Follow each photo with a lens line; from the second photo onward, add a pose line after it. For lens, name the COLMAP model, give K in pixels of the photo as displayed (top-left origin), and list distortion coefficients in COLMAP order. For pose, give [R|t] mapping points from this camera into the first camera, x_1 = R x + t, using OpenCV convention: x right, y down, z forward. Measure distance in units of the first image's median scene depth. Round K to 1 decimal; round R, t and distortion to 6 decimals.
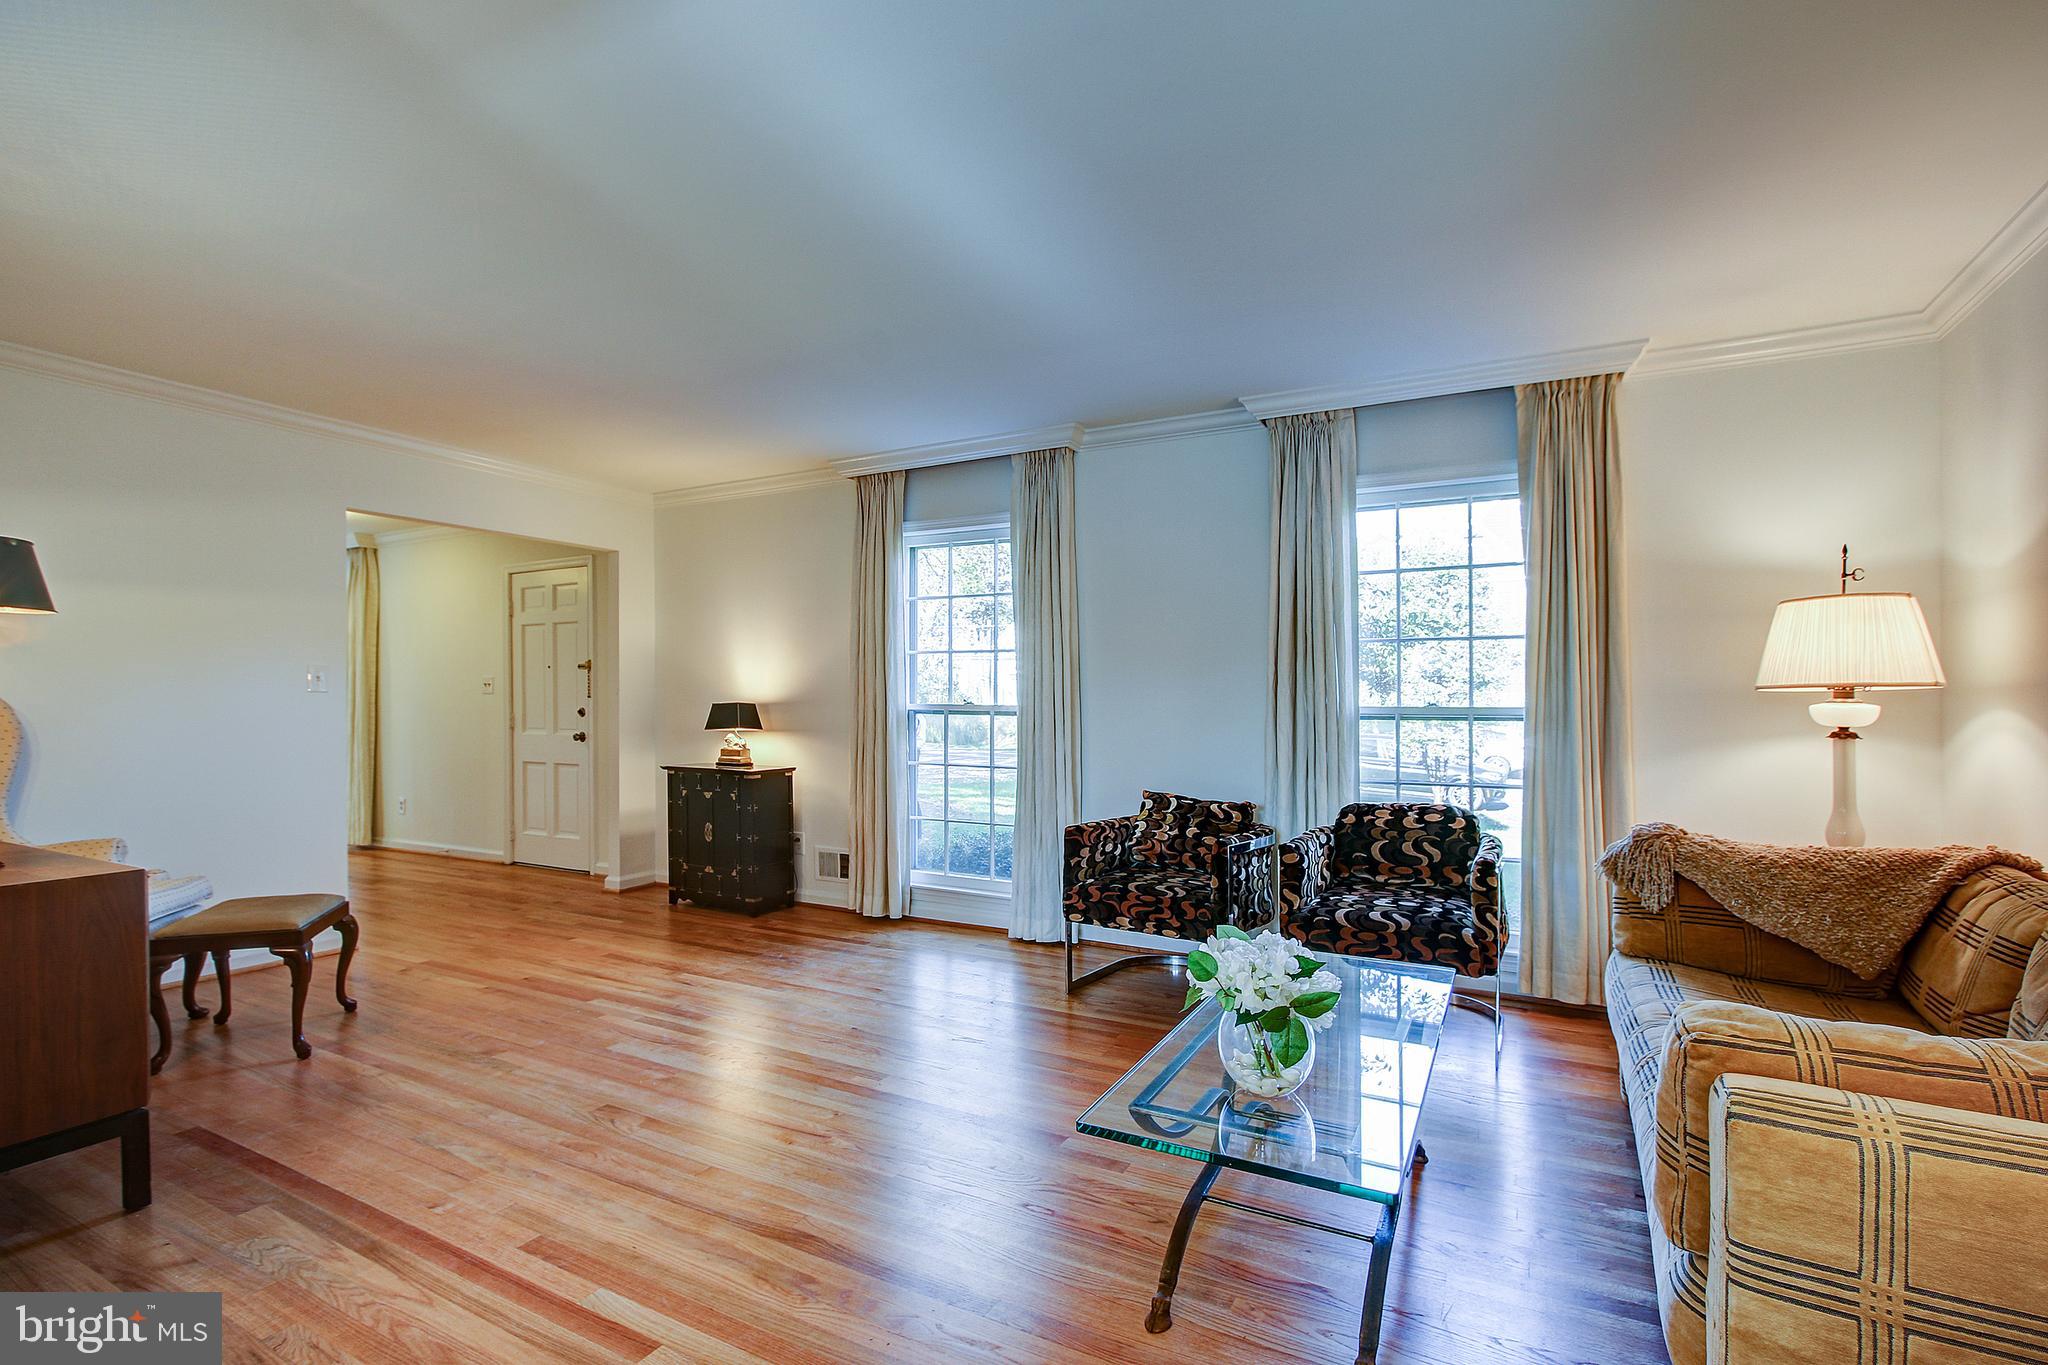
lens RADIAL K [[957.5, 0, 1022.3], [0, 957.5, 698.8], [0, 0, 1]] dist [-0.009205, 0.001295]
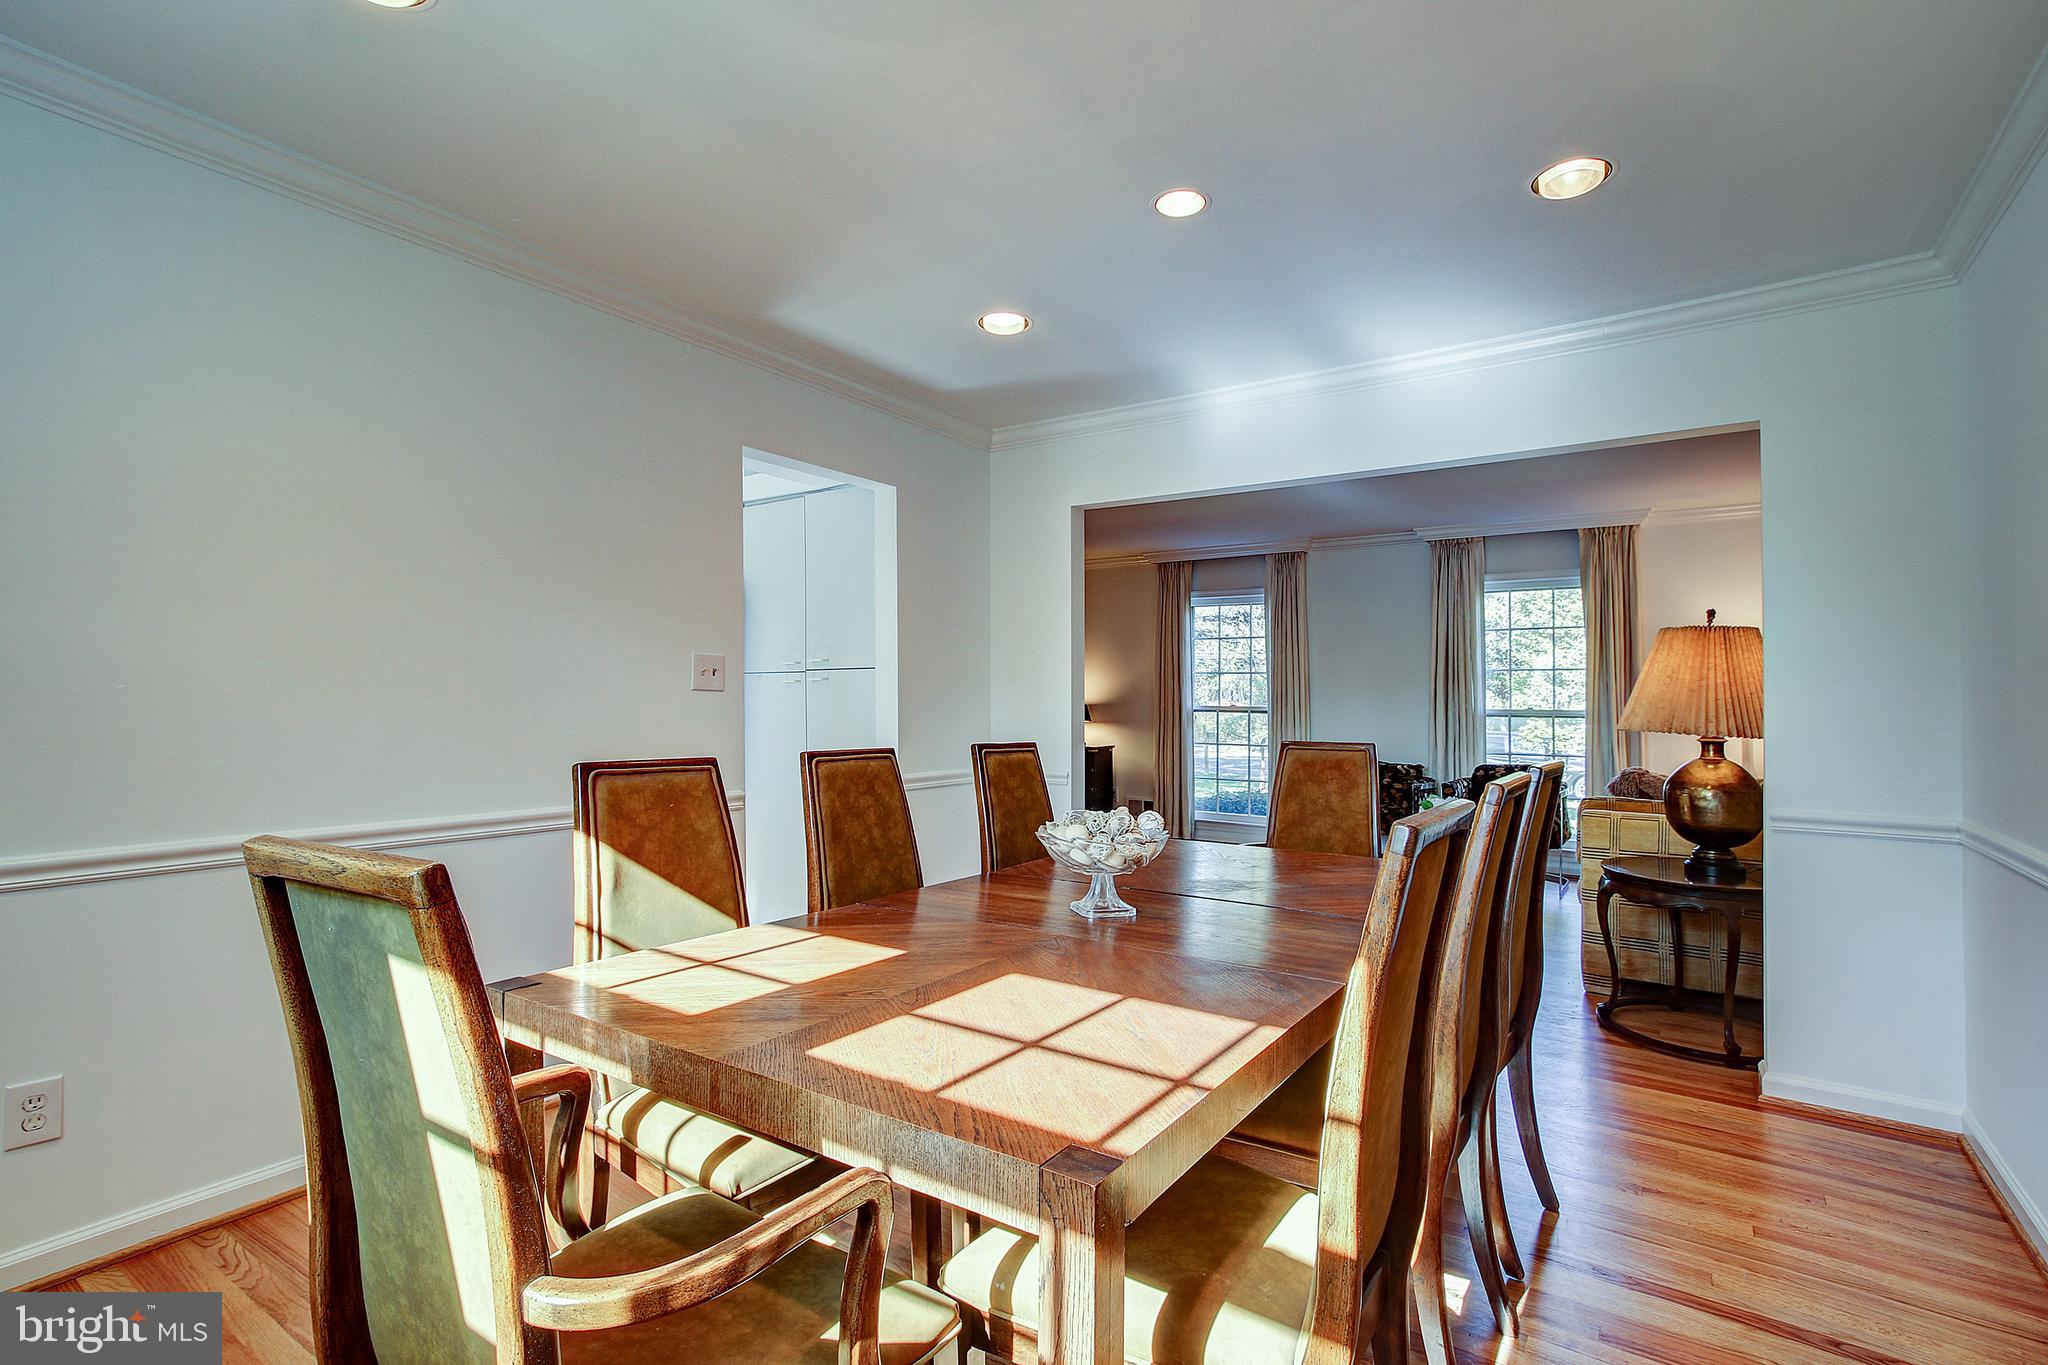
lens RADIAL K [[957.5, 0, 1037.3], [0, 957.5, 689.2], [0, 0, 1]] dist [-0.009205, 0.001295]
pose [[0.995012, 0.002711, -0.099719, -0.271991], [-0.003227, 0.999982, -0.005020, -0.016662], [0.099704, 0.005317, 0.995003, -0.768620]]
